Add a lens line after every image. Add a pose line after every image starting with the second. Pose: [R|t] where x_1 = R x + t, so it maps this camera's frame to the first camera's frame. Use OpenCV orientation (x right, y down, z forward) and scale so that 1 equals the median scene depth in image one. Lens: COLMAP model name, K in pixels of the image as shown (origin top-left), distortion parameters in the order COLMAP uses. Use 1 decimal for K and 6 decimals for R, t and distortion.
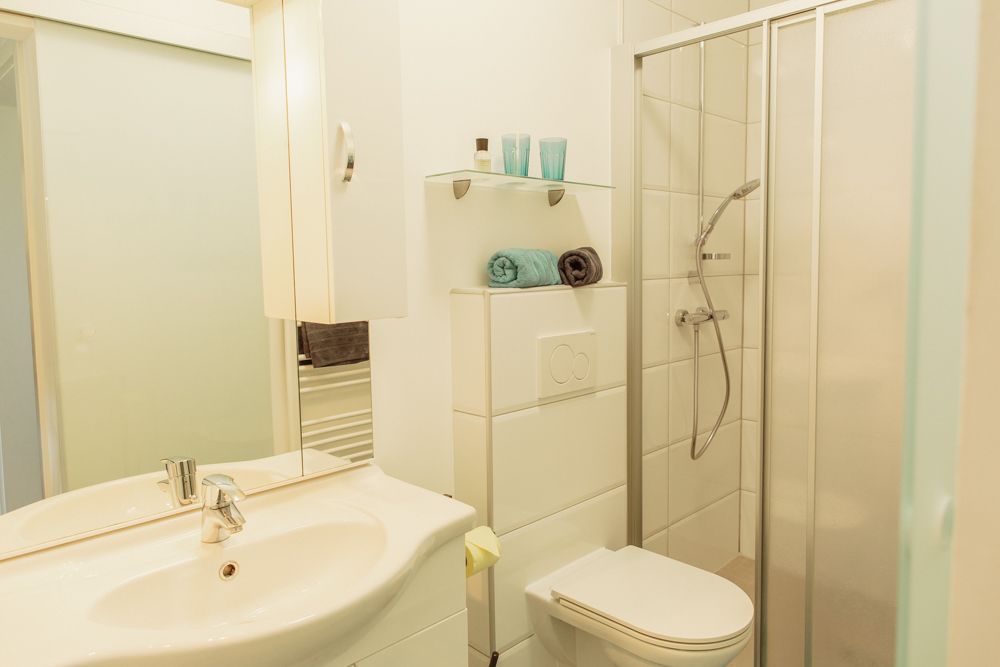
lens RADIAL K [[678.4, 0, 495.8], [0, 678.4, 325.3], [0, 0, 1]] dist [0.007864, -0.002919]
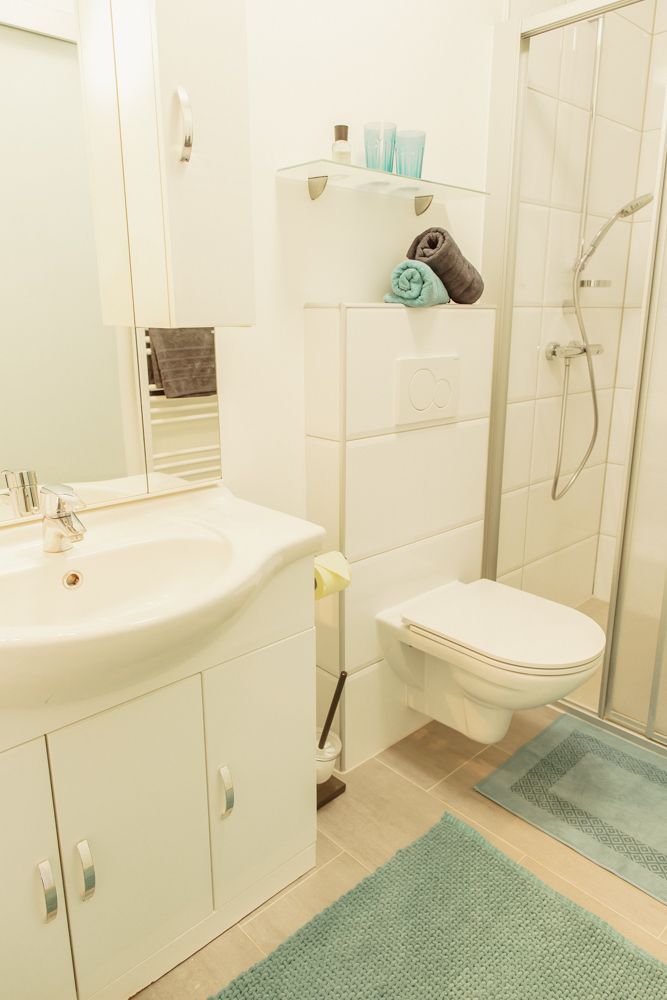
lens RADIAL K [[678.4, 0, 337.1], [0, 678.4, 498.9], [0, 0, 1]] dist [0.007864, -0.002919]
pose [[0.999336, 0.023600, -0.027770, 0.009537], [-0.018422, 0.984606, 0.173816, 0.045385], [0.031444, -0.173189, 0.984387, 0.043393]]
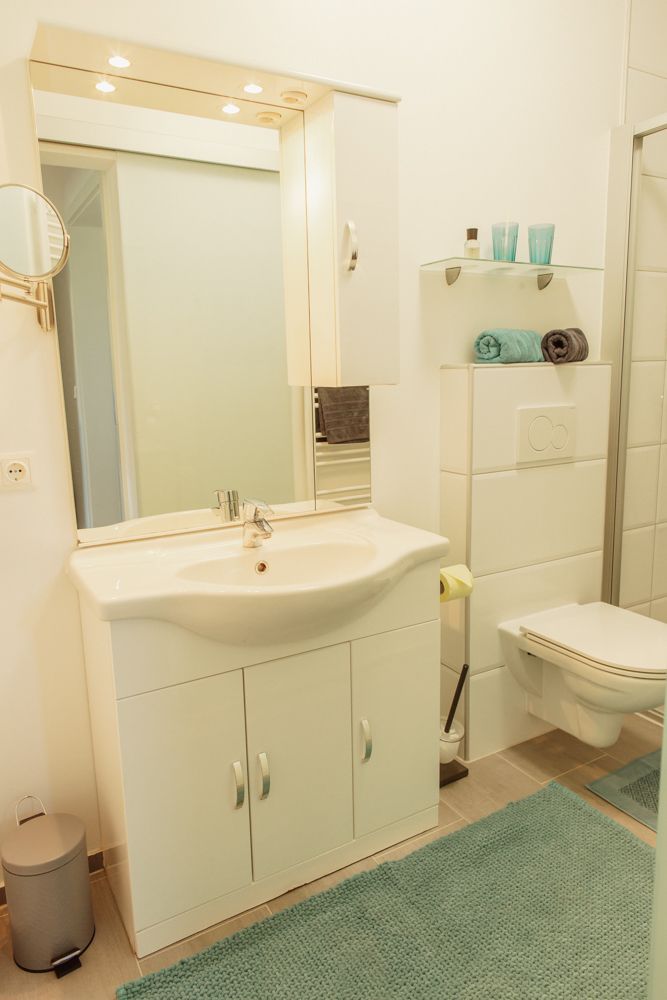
lens RADIAL K [[678.4, 0, 337.1], [0, 678.4, 498.9], [0, 0, 1]] dist [0.007864, -0.002919]
pose [[0.966809, 0.039688, -0.252400, 0.060945], [-0.014449, 0.994774, 0.101075, 0.056682], [0.255092, -0.094073, 0.962330, -0.172943]]
